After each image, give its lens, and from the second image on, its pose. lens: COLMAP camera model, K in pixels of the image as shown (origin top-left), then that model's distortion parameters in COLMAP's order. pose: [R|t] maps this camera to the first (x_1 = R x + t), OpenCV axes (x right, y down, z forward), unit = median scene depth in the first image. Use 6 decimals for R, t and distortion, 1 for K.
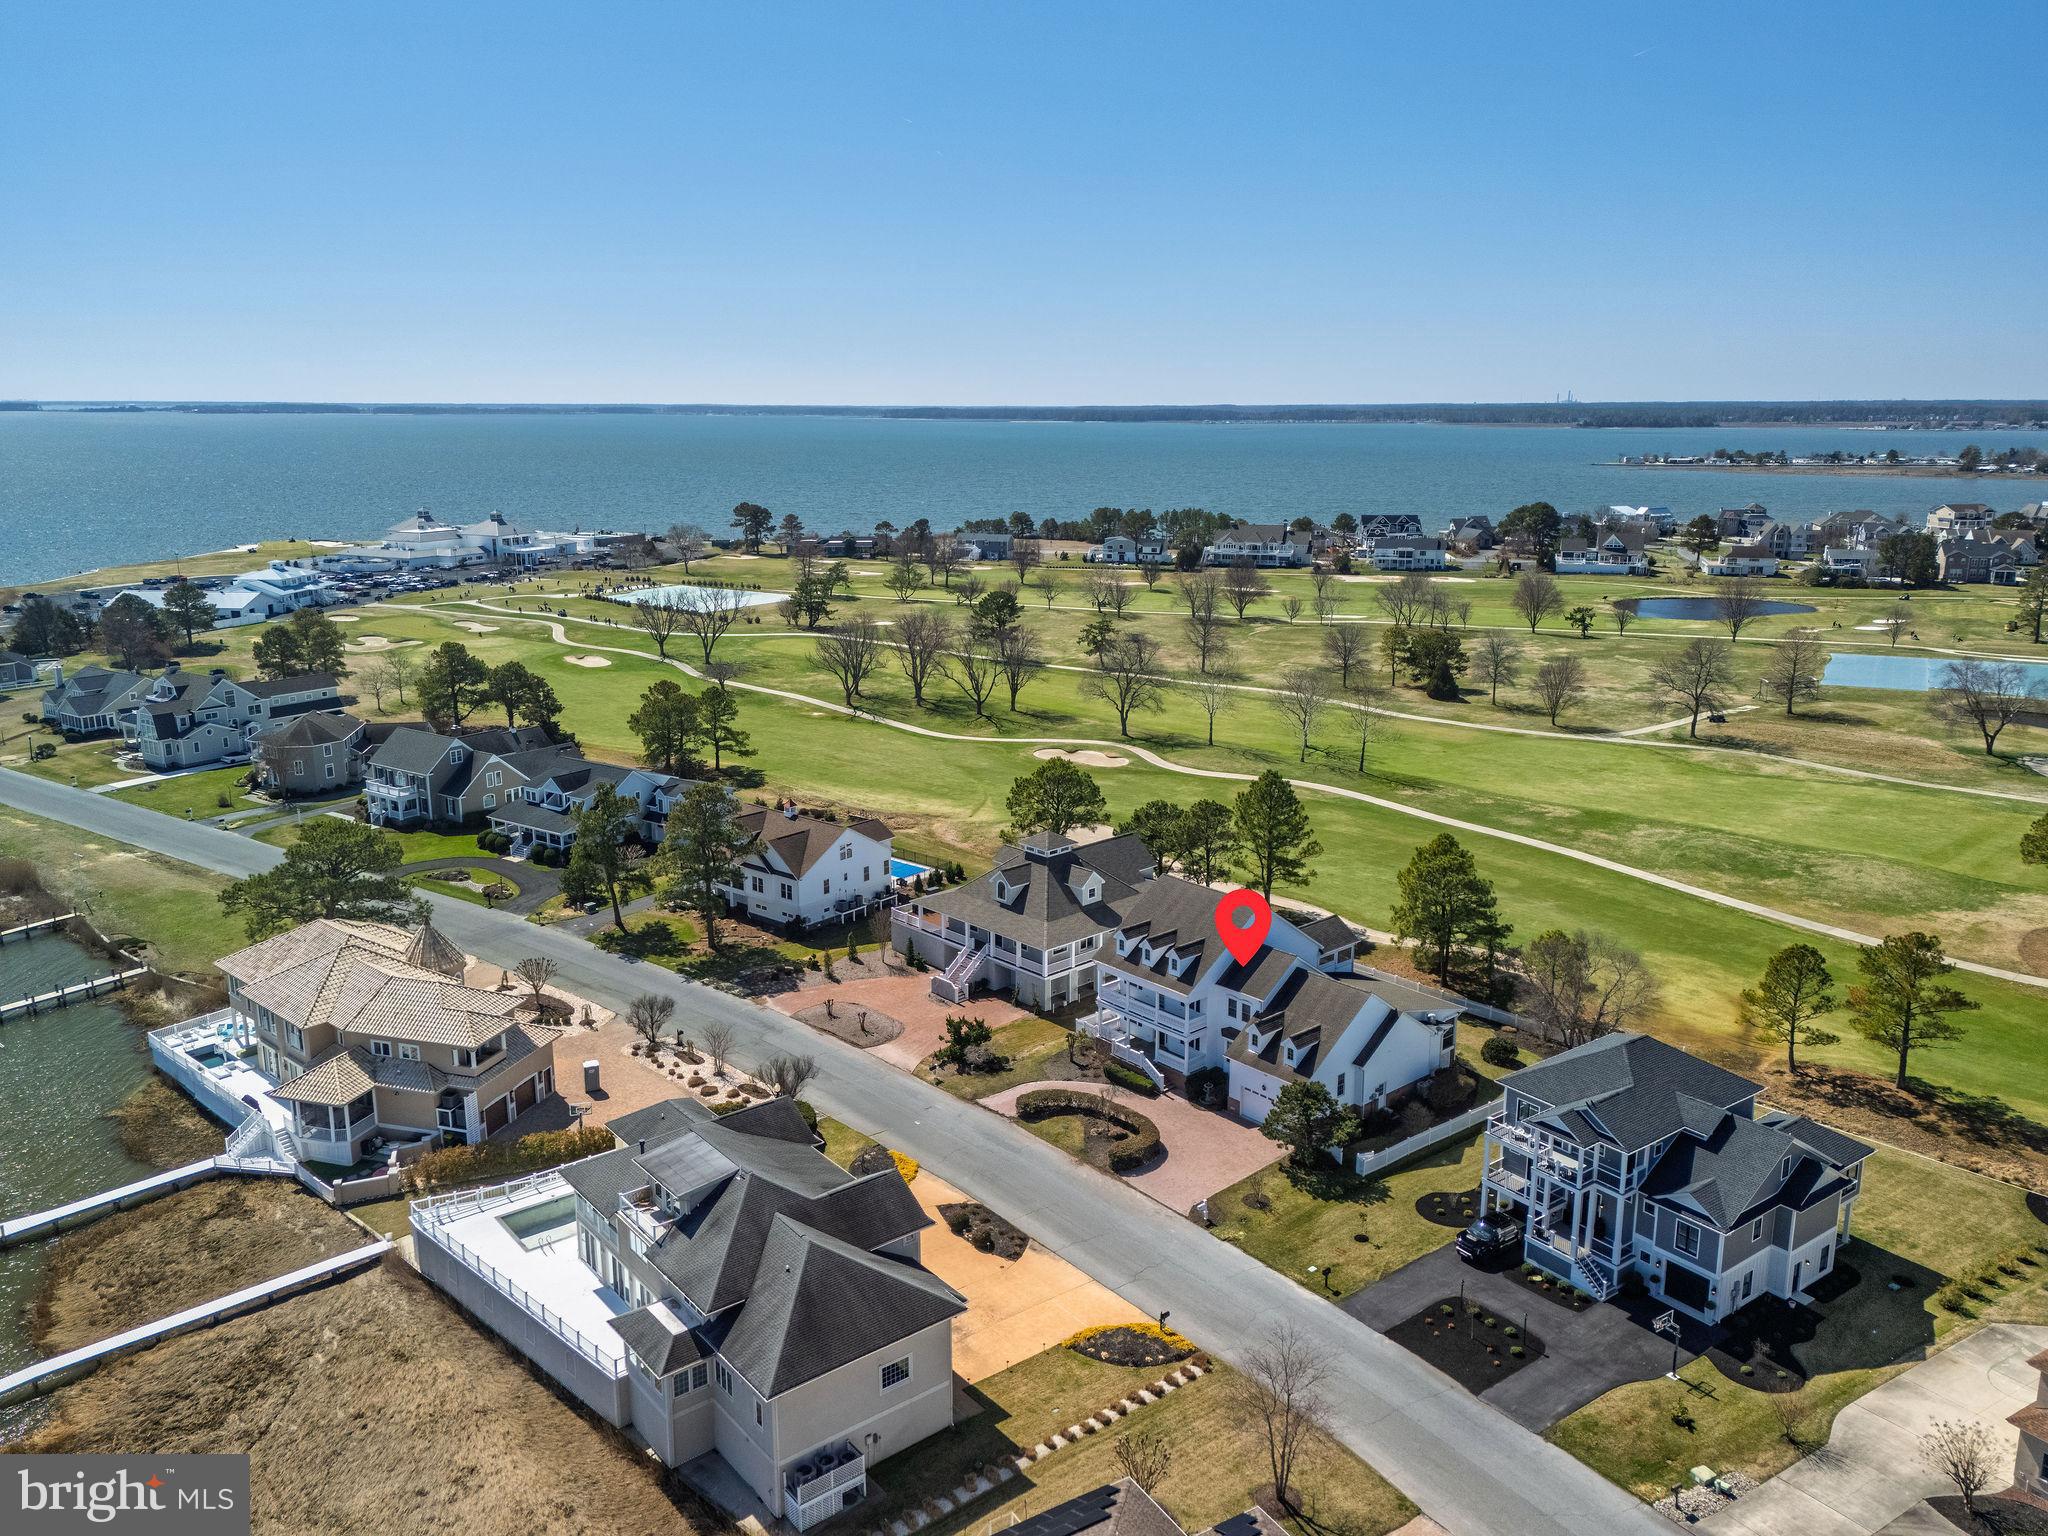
lens RADIAL K [[1531.1, 0, 1030.5], [0, 1531.1, 769.9], [0, 0, 1]] dist [0.084697, -0.087881]
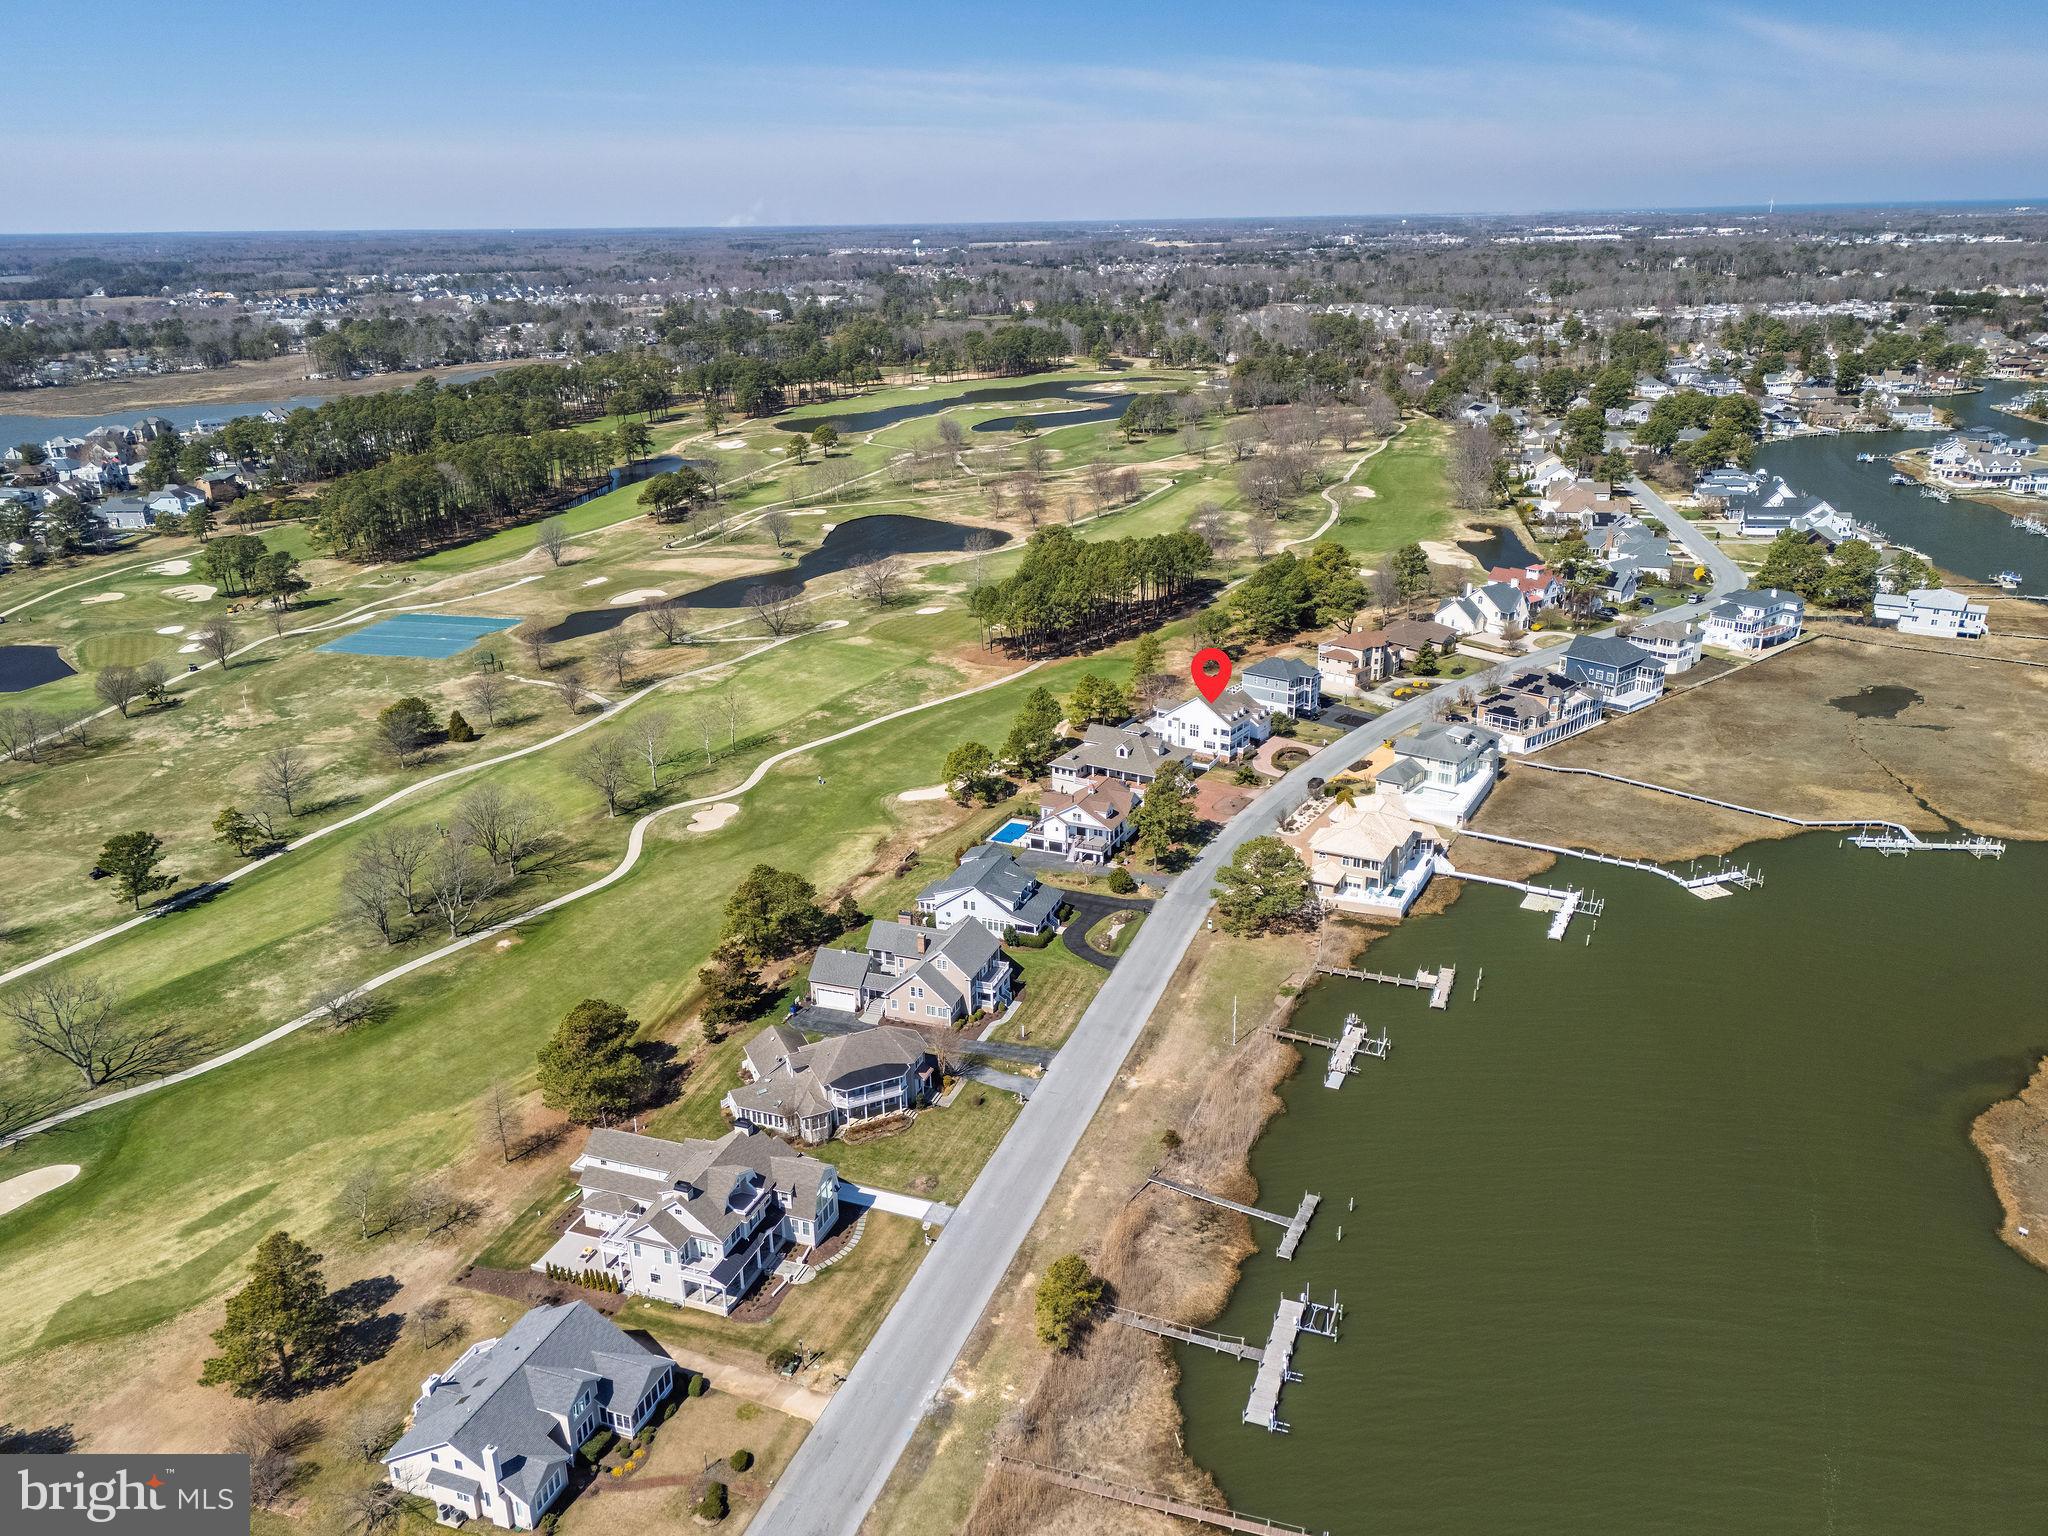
lens RADIAL K [[1484.1, 0, 1024.0], [0, 1484.1, 768.0], [0, 0, 1]] dist [0.091514, -0.103048]
pose [[-0.261221, -0.322275, 0.909891, -2.143407], [0.242075, 0.890626, 0.384949, -0.854974], [-0.934432, 0.320818, -0.154635, 1.709663]]
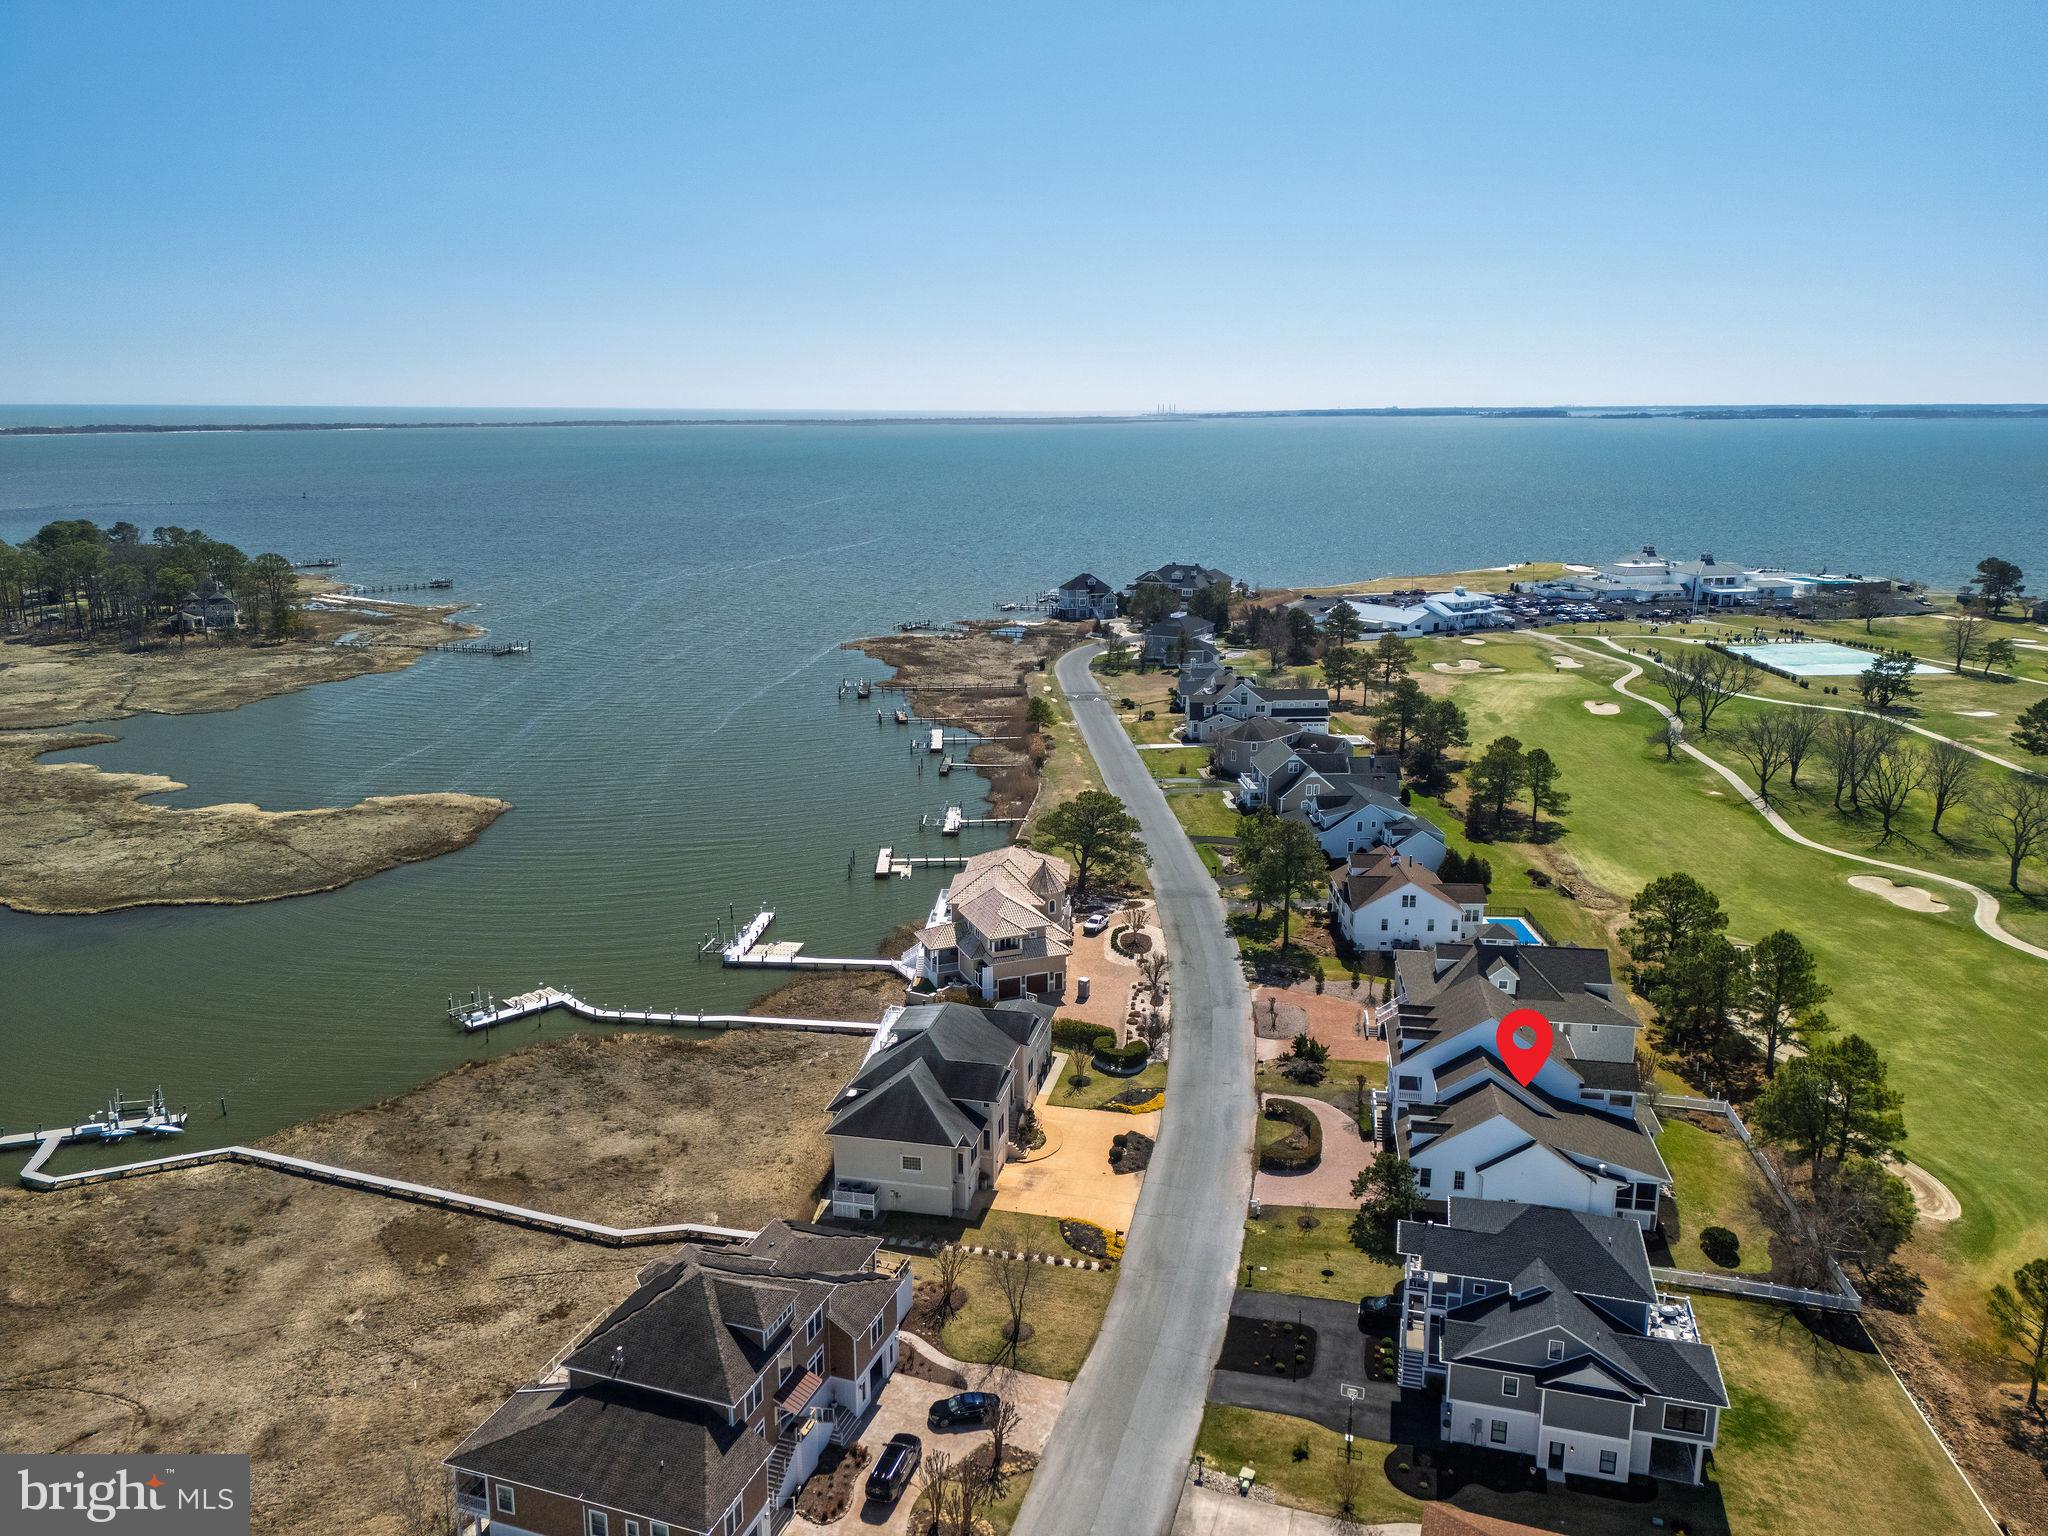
lens RADIAL K [[1503.4, 0, 1018.7], [0, 1503.4, 764.5], [0, 0, 1]] dist [0.085116, -0.083559]
pose [[0.622731, 0.180477, -0.761337, 0.716695], [-0.181256, 0.979840, 0.084017, -0.119340], [0.761152, 0.085677, 0.642889, -0.000837]]
